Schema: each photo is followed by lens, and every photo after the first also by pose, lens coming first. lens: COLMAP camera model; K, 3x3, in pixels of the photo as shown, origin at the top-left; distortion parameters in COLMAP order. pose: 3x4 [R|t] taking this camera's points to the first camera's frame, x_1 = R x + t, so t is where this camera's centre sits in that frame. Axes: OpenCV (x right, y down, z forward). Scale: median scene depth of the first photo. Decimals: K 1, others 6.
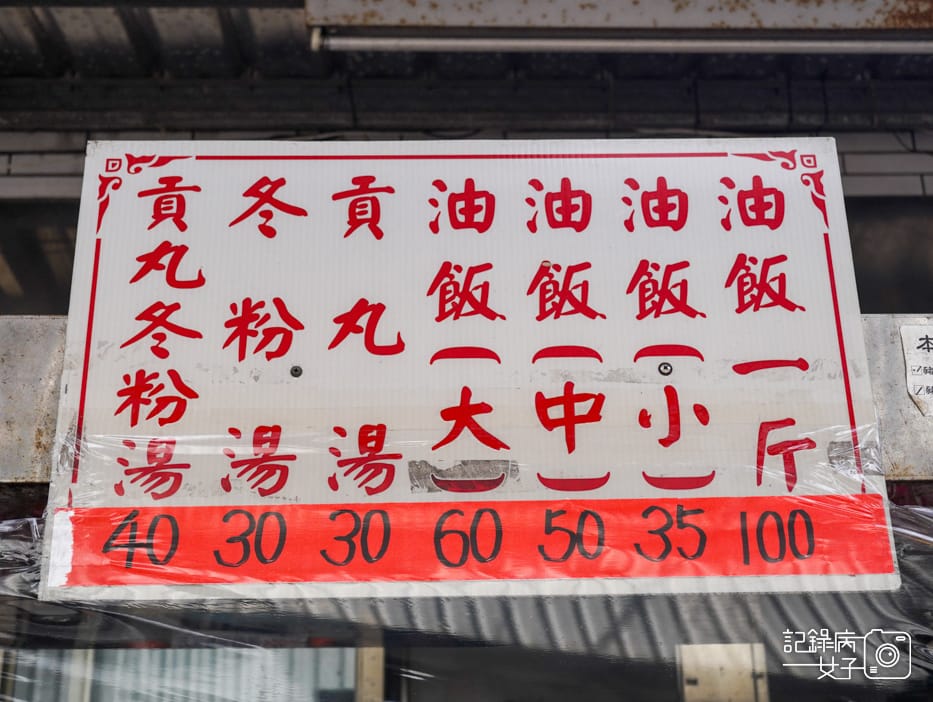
lens RADIAL K [[1423.6, 0, 466.9], [0, 1423.6, 351.0], [0, 0, 1]] dist [0.009687, 0.000000]
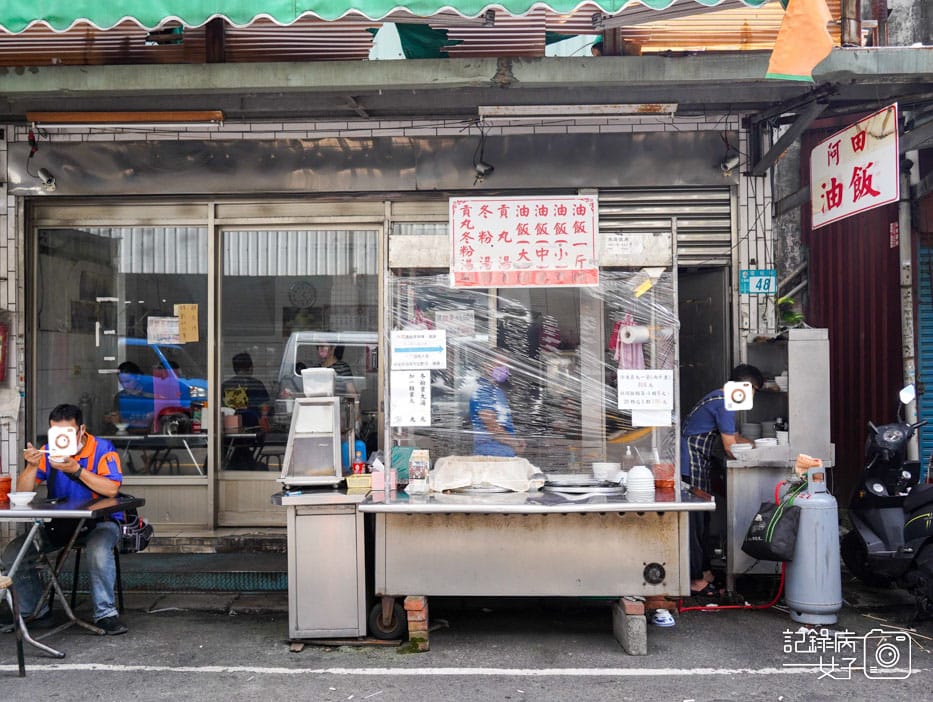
lens RADIAL K [[761.8, 0, 467.0], [0, 761.8, 350.6], [0, 0, 1]] dist [0.001336, 0.002232]
pose [[0.998688, 0.005708, -0.050889, -0.063781], [0.015511, 0.913367, 0.406841, -0.793656], [0.048803, -0.407097, 0.912080, -1.797963]]
